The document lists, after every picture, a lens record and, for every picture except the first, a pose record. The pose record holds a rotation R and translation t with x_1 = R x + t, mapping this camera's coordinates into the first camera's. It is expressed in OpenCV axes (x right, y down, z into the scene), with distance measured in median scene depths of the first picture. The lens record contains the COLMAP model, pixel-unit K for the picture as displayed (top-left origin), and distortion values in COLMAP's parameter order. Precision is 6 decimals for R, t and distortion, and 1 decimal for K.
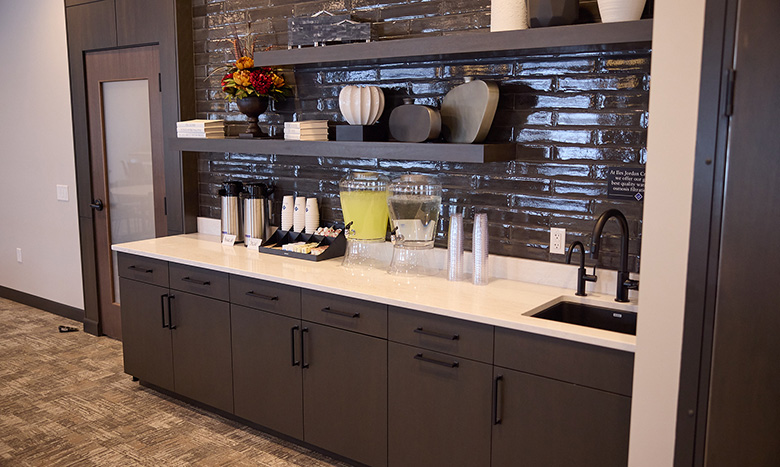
lens RADIAL K [[719.2, 0, 390.0], [0, 719.2, 233.5], [0, 0, 1]] dist [-0.001732, 0.000887]
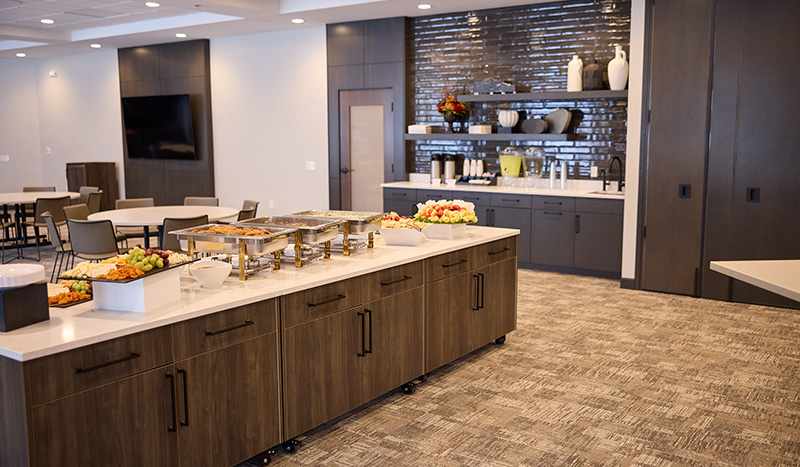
lens RADIAL K [[768.9, 0, 400.0], [0, 768.9, 233.5], [0, 0, 1]] dist [-0.065121, -0.002141]
pose [[0.998935, -0.010575, 0.044912, -0.498913], [0.011528, 0.999713, -0.020992, 0.240153], [-0.044677, 0.021487, 0.998770, -1.441827]]
